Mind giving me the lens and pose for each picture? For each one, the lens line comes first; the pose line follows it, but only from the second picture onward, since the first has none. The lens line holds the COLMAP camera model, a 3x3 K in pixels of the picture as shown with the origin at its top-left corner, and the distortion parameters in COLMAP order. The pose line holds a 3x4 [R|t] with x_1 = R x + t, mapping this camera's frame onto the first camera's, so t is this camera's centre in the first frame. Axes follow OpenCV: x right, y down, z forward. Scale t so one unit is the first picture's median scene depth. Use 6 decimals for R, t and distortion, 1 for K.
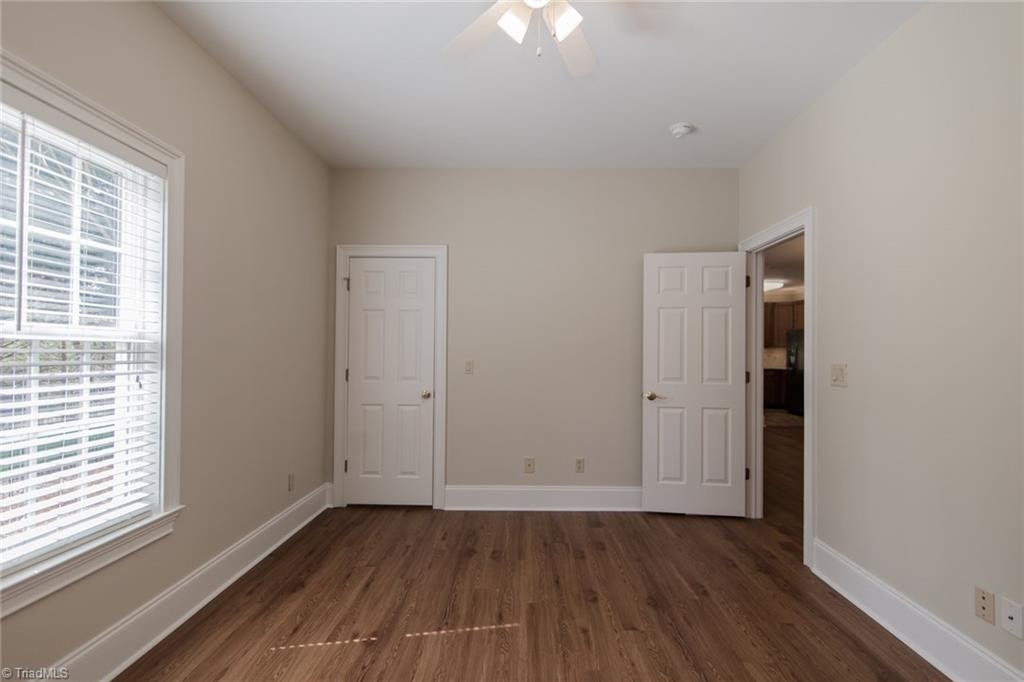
lens RADIAL K [[459.9, 0, 517.7], [0, 459.9, 342.2], [0, 0, 1]] dist [0.000266, -0.000845]
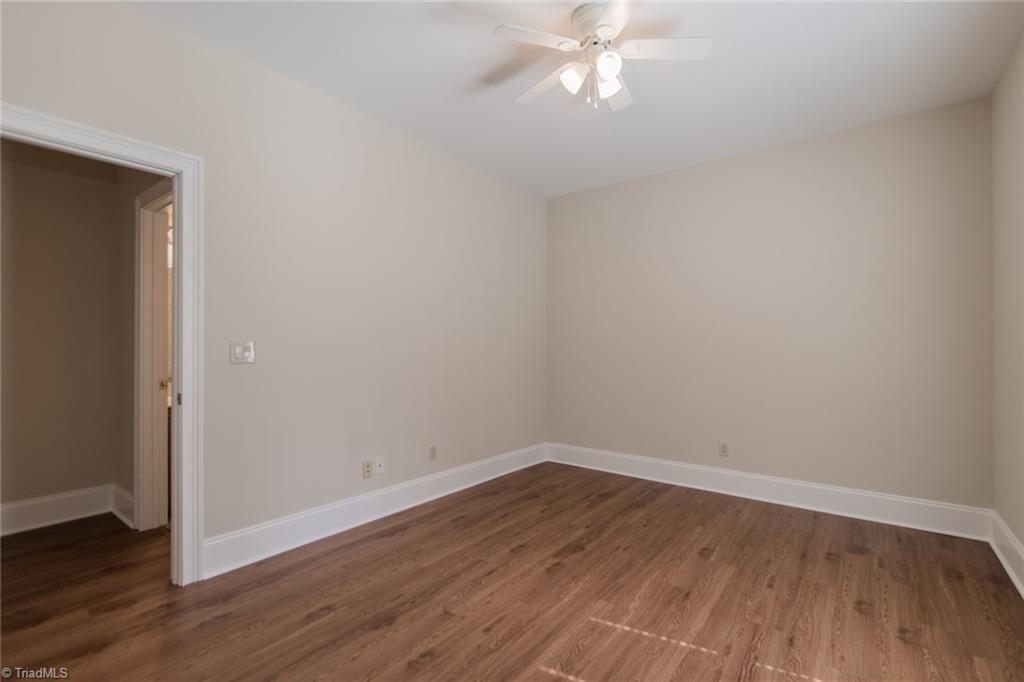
lens RADIAL K [[459.9, 0, 518.2], [0, 459.9, 342.4], [0, 0, 1]] dist [0.000266, -0.000845]
pose [[-0.806333, -0.005460, 0.591436, -0.365110], [-0.017627, 0.999735, -0.014804, 0.053353], [-0.591199, -0.022362, -0.806216, 1.409919]]
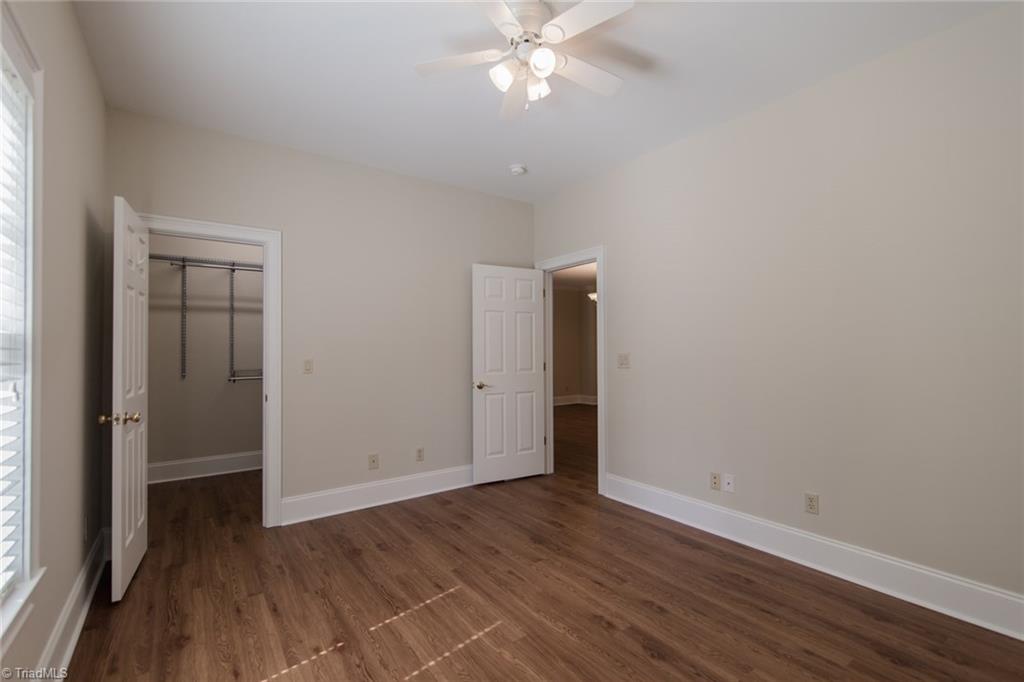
lens RADIAL K [[459.9, 0, 516.7], [0, 459.9, 341.2], [0, 0, 1]] dist [0.000266, -0.000845]
pose [[0.799401, 0.000357, 0.600797, -0.475343], [0.001918, 0.999993, -0.003145, 0.011080], [-0.600794, 0.003666, 0.799395, 0.004261]]
